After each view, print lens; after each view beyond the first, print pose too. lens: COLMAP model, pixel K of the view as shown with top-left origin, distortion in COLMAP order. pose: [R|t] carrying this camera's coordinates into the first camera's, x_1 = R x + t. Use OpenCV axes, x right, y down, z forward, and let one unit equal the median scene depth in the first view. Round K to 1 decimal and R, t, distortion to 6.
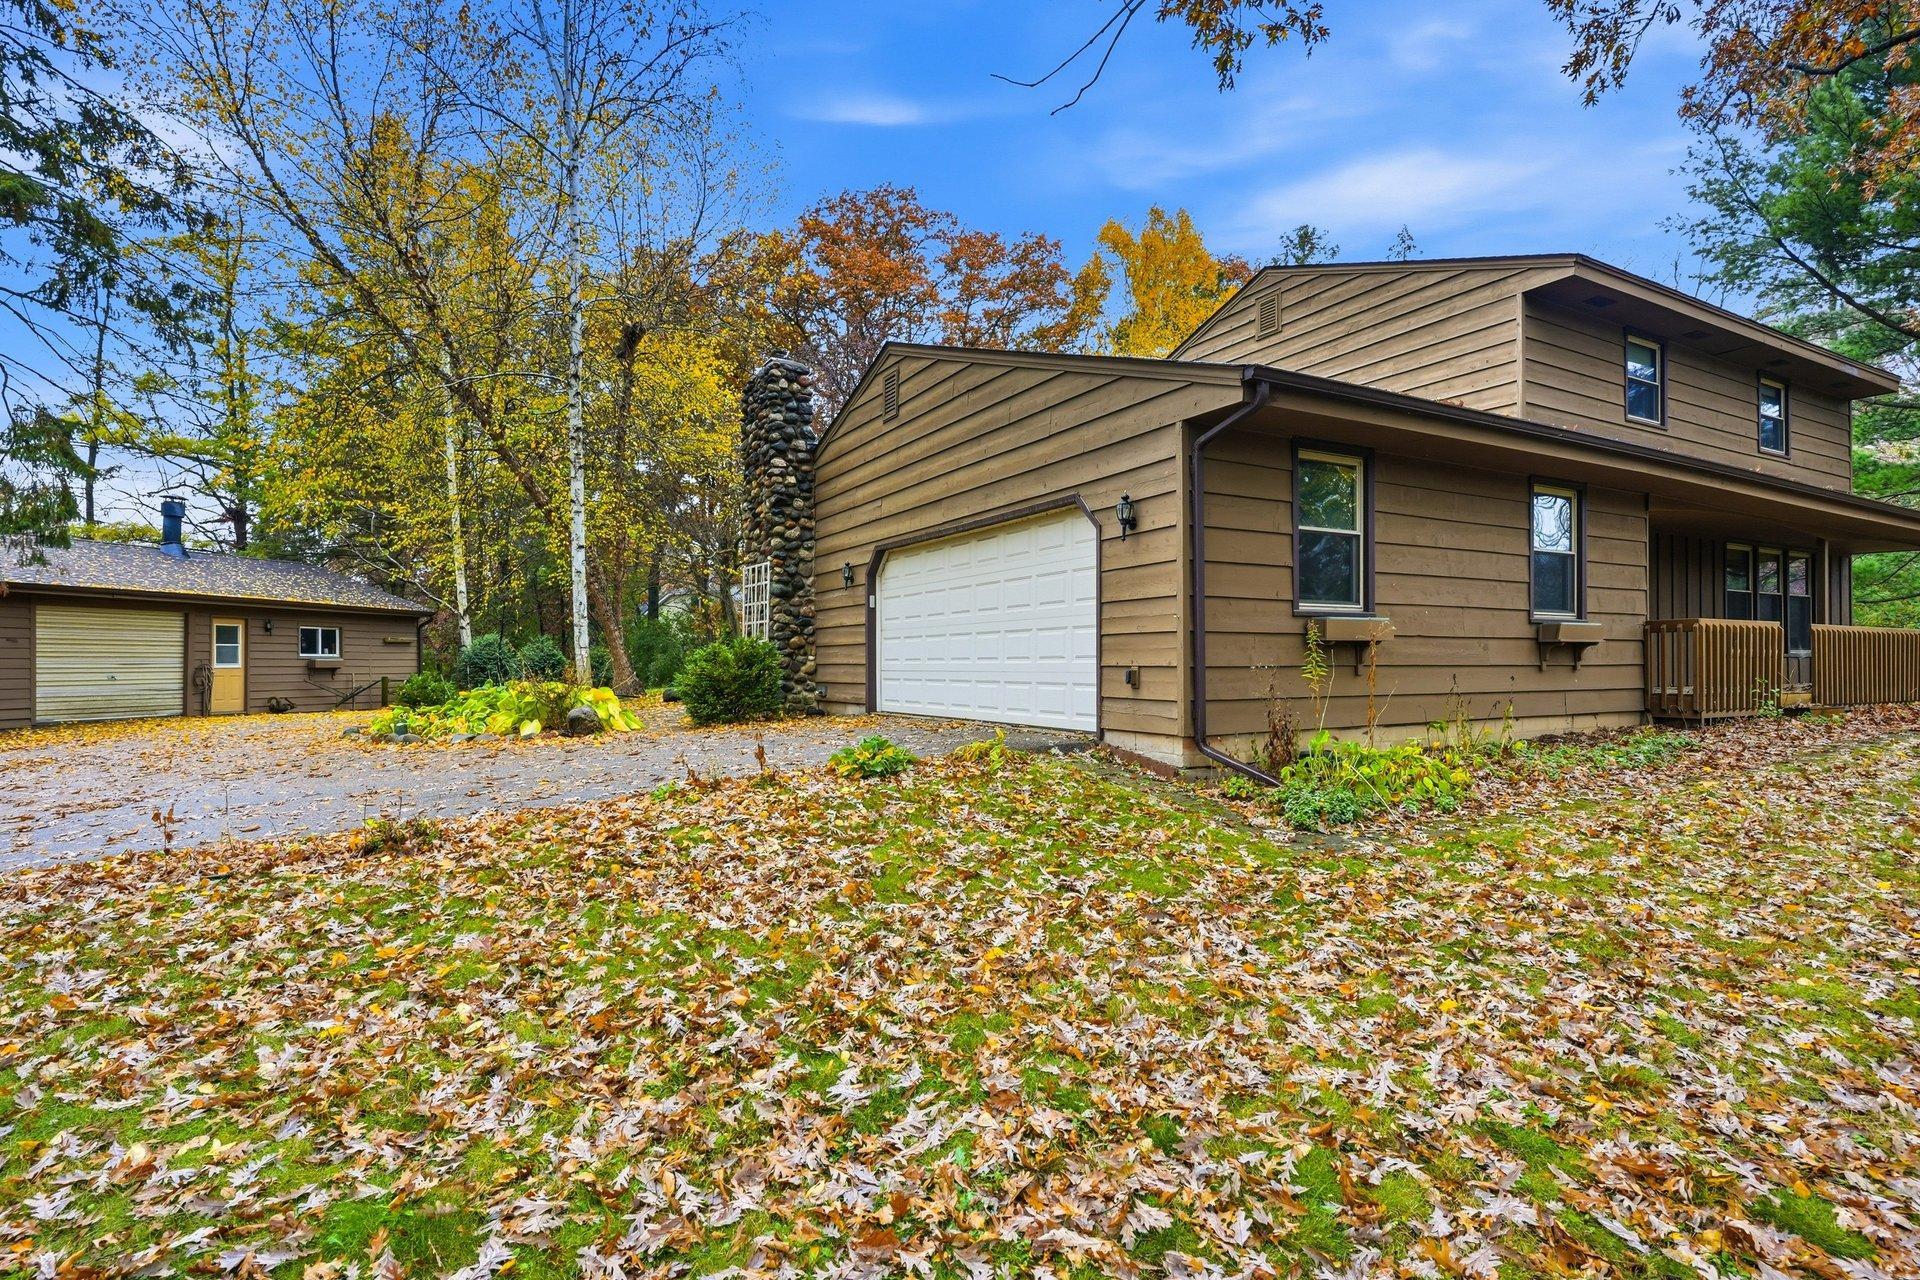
lens RADIAL K [[963.1, 0, 961.9], [0, 963.1, 668.6], [0, 0, 1]] dist [0.010132, -0.002588]
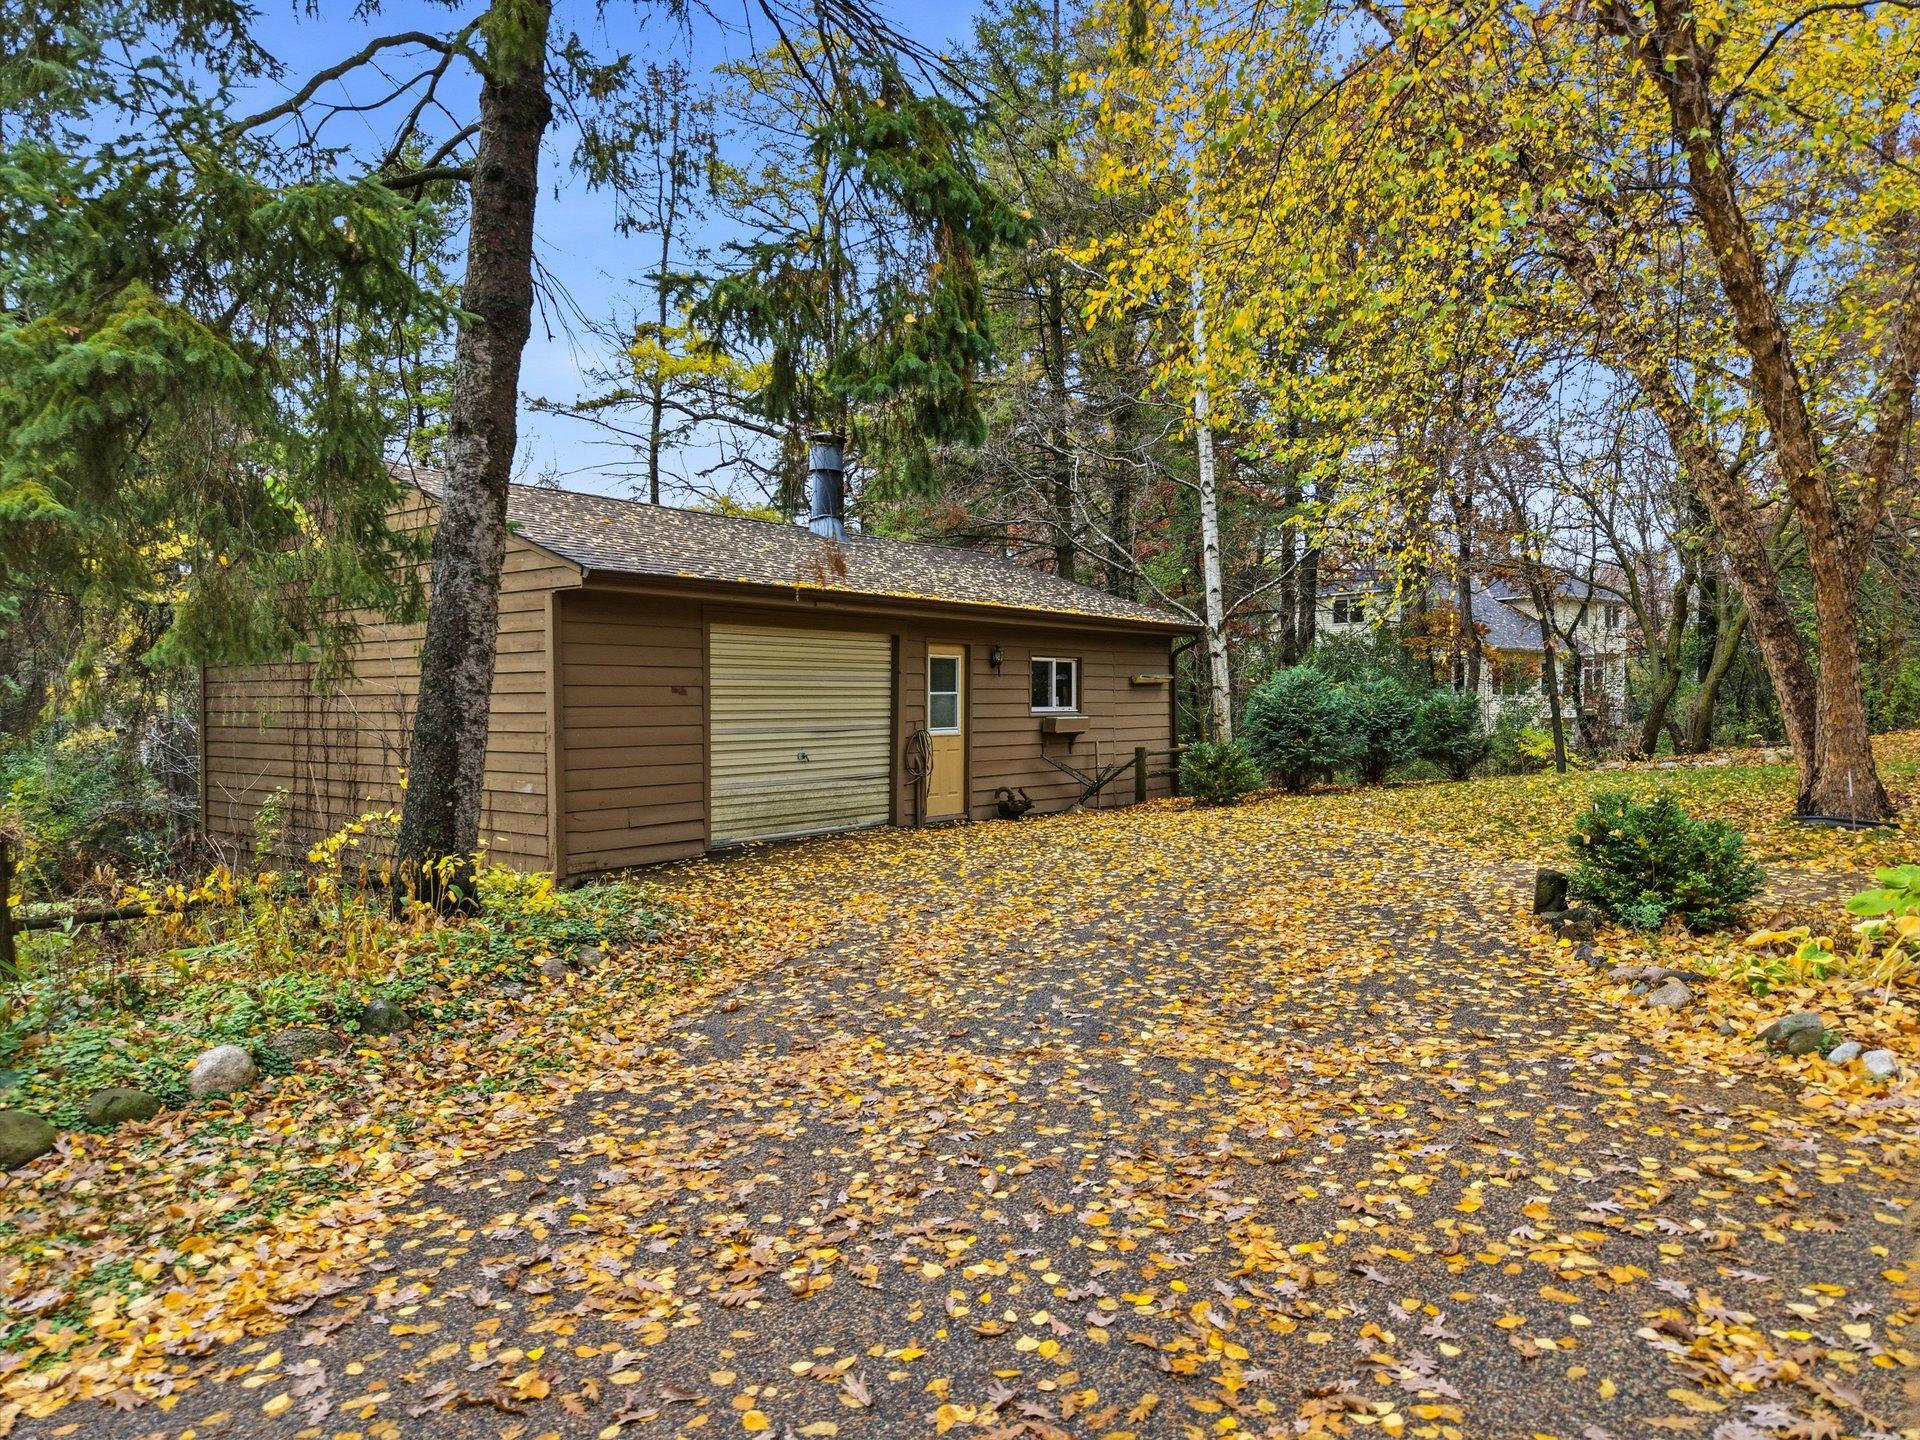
lens RADIAL K [[1285.5, 0, 945.4], [0, 1285.5, 712.3], [0, 0, 1]] dist [0.053846, -0.049359]
pose [[0.906594, 0.006229, -0.421957, -0.648028], [-0.003600, 0.999969, 0.007028, -0.026440], [0.421988, -0.004852, 0.906589, 0.500071]]
